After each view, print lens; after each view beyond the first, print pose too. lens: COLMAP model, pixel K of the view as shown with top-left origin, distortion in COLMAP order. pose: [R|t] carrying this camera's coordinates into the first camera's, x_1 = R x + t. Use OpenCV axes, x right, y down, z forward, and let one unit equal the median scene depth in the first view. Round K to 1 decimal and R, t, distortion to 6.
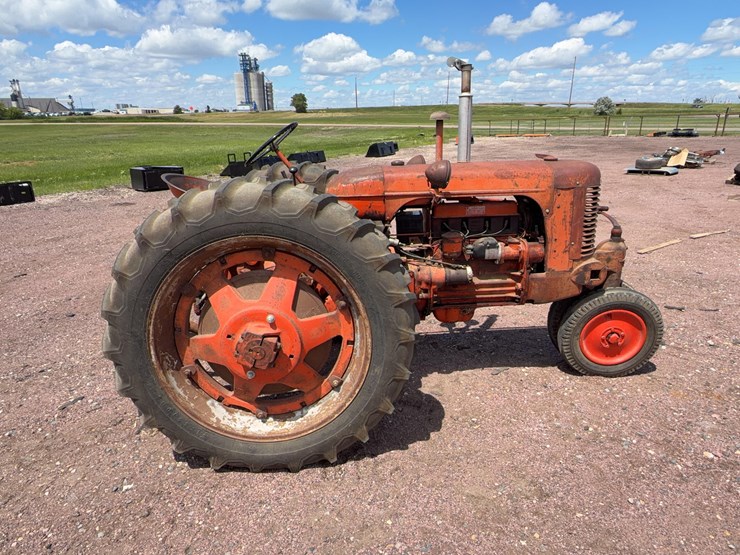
lens RADIAL K [[473.8, 0, 371.5], [0, 473.8, 280.1], [0, 0, 1]] dist [0.000807, 0.001849]
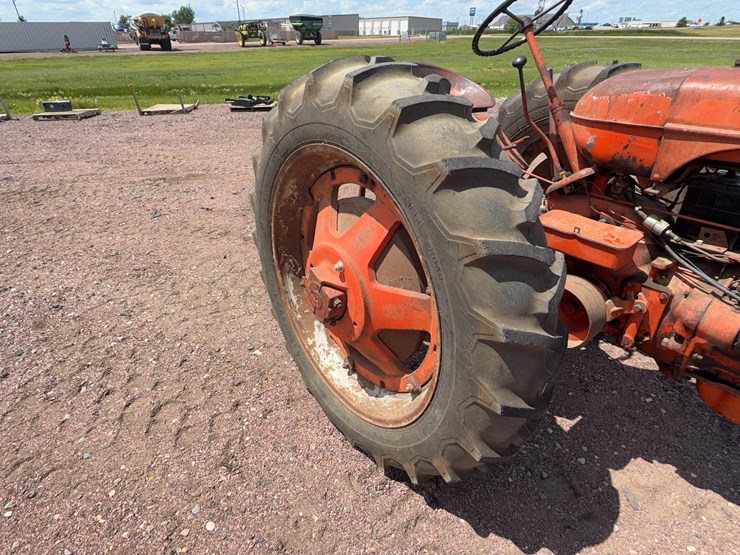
lens RADIAL K [[409.5, 0, 369.5], [0, 409.5, 278.7], [0, 0, 1]] dist [-0.002773, 0.002522]
pose [[0.584539, 0.418894, -0.694868, 0.190127], [-0.263571, 0.908007, 0.325660, -0.086315], [0.767362, -0.007214, 0.641173, 0.447549]]
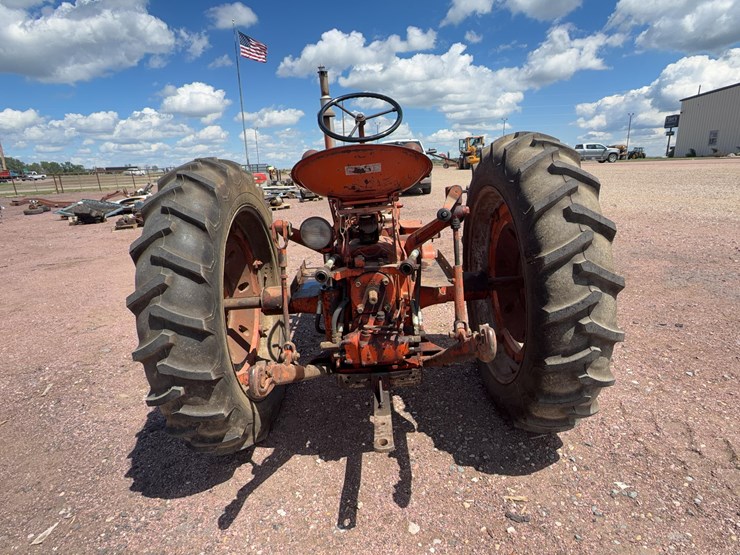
lens RADIAL K [[412.6, 0, 366.4], [0, 412.6, 280.0], [0, 0, 1]] dist [-0.000462, 0.003575]
pose [[0.048020, -0.252491, 0.966407, -0.895606], [0.359647, 0.907000, 0.219099, -0.172560], [-0.931852, 0.337045, 0.134361, 0.927362]]
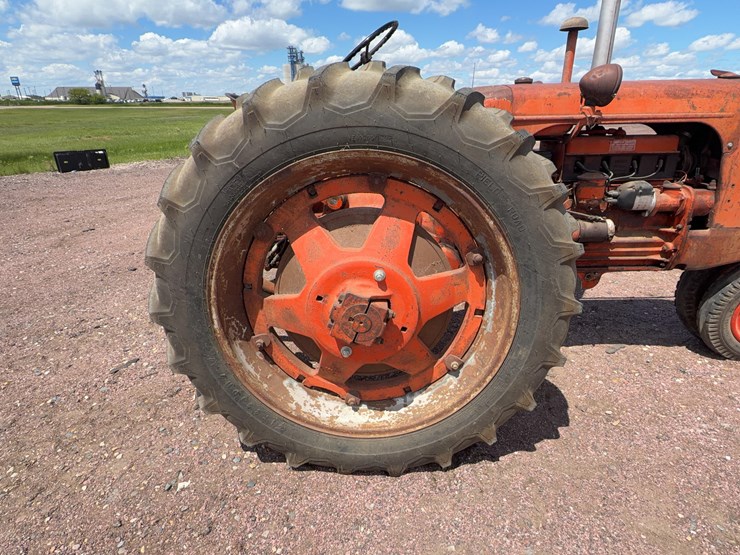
lens RADIAL K [[409.5, 0, 371.7], [0, 409.5, 279.7], [0, 0, 1]] dist [-0.002773, 0.002522]
pose [[0.997607, 0.032393, -0.061081, -0.134349], [-0.027974, 0.997022, 0.071862, 0.032398], [0.063226, -0.069982, 0.995543, 0.286057]]
